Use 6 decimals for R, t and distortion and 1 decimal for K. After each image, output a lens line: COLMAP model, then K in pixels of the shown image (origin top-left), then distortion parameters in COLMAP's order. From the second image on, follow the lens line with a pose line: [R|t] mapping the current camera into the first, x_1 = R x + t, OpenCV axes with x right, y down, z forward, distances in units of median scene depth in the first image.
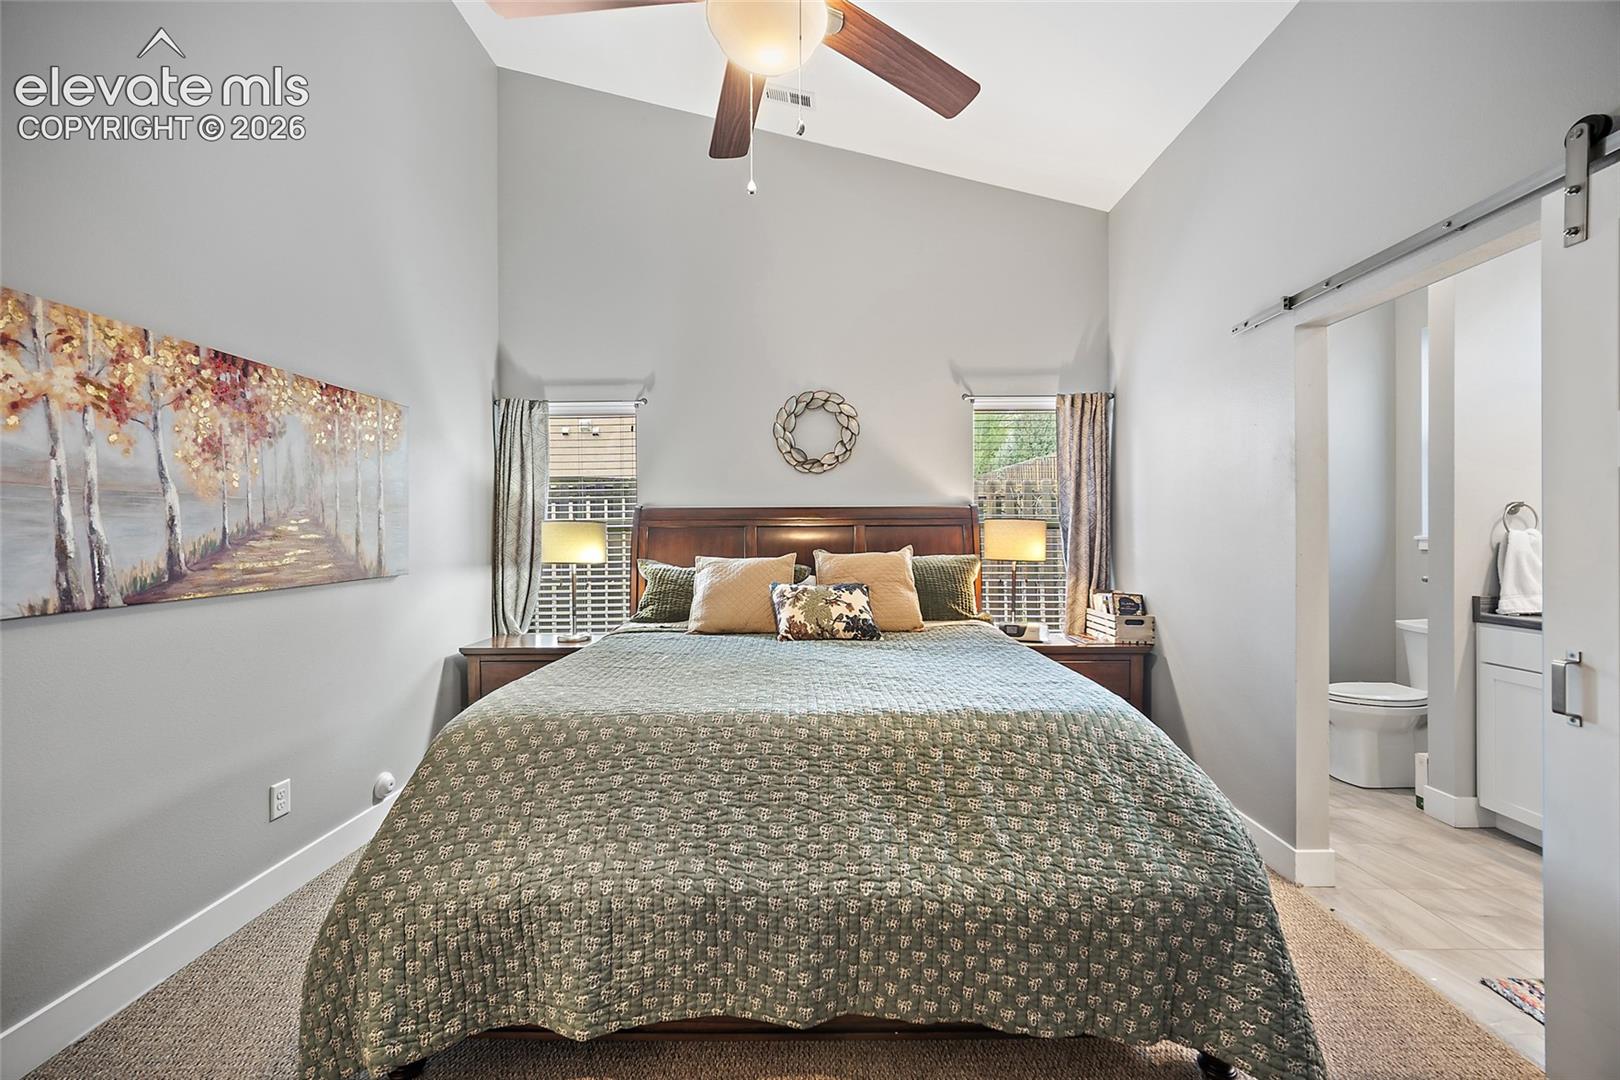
lens RADIAL K [[639.9, 0, 817.4], [0, 639.9, 542.2], [0, 0, 1]] dist [-0.001827, -0.000834]
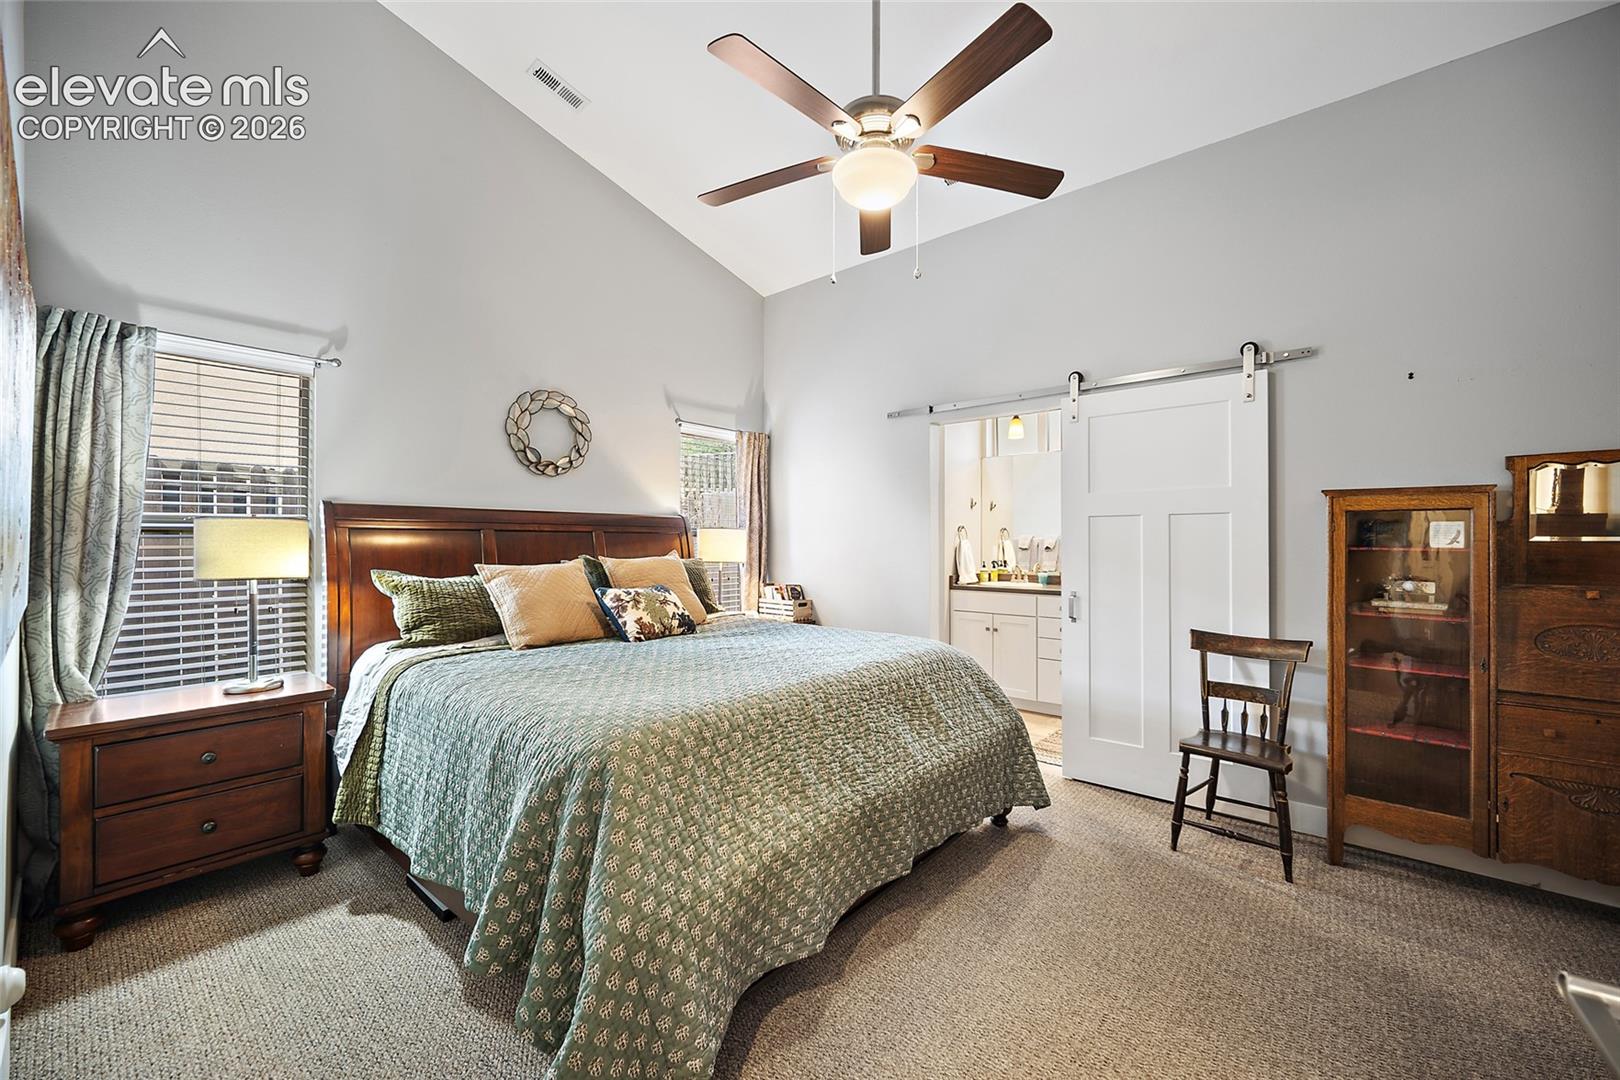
lens RADIAL K [[639.9, 0, 815.9], [0, 639.9, 541.0], [0, 0, 1]] dist [-0.001827, -0.000834]
pose [[0.637185, 0.006746, 0.770682, -0.533572], [0.002650, 0.999937, -0.010944, 0.001580], [-0.770707, 0.009016, 0.637126, 0.085843]]
